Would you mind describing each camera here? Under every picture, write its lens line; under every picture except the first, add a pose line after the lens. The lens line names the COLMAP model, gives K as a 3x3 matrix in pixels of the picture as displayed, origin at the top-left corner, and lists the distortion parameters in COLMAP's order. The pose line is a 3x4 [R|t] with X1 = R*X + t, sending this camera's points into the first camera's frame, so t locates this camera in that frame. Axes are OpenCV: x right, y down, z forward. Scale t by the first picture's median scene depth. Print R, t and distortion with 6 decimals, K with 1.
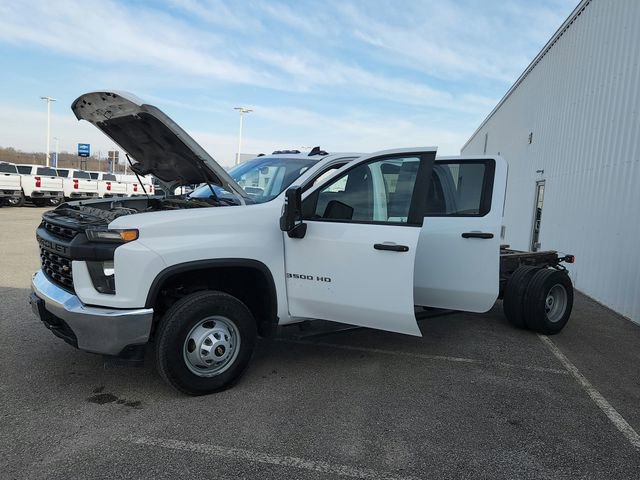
lens RADIAL K [[532.6, 0, 311.1], [0, 532.6, 241.4], [0, 0, 1]] dist [0.045842, -0.012031]
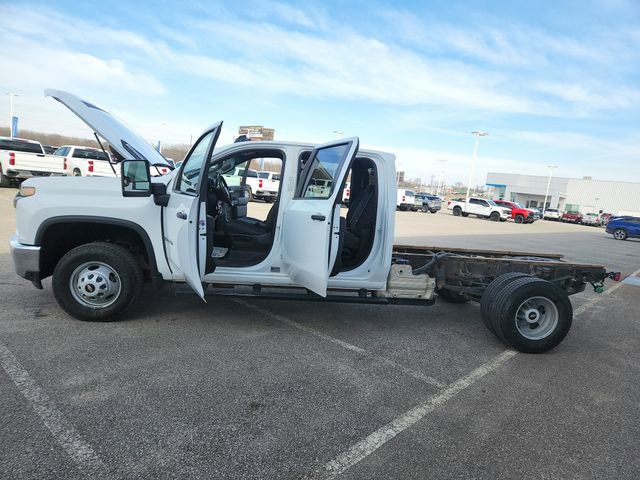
lens RADIAL K [[421.9, 0, 320.0], [0, 421.9, 240.0], [0, 0, 1]] dist [0.074097, -0.058093]
pose [[0.864187, 0.092680, -0.494562, 0.784015], [-0.096191, 0.995193, 0.018414, 0.017872], [0.493891, 0.031660, 0.868947, 0.367376]]
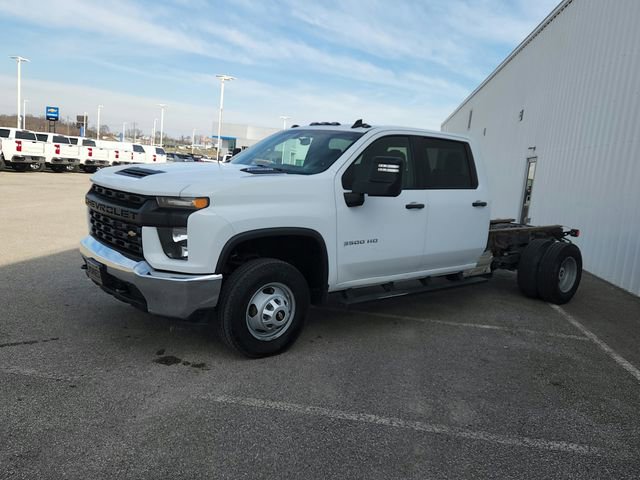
lens RADIAL K [[528.1, 0, 315.2], [0, 528.1, 239.1], [0, 0, 1]] dist [0.065344, -0.037861]
pose [[0.998275, 0.014450, 0.056900, -0.160211], [-0.017234, 0.998662, 0.048749, 0.004023], [-0.056120, -0.049645, 0.997189, -0.024124]]
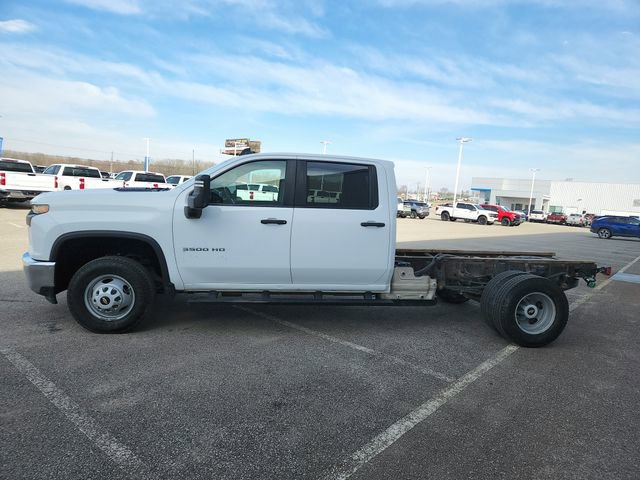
lens RADIAL K [[421.9, 0, 320.0], [0, 421.9, 240.0], [0, 0, 1]] dist [0.074097, -0.058093]
pose [[0.878795, 0.049370, -0.474638, 0.766743], [-0.059625, 0.998199, -0.006566, 0.030778], [0.473459, 0.034070, 0.880156, 0.312425]]
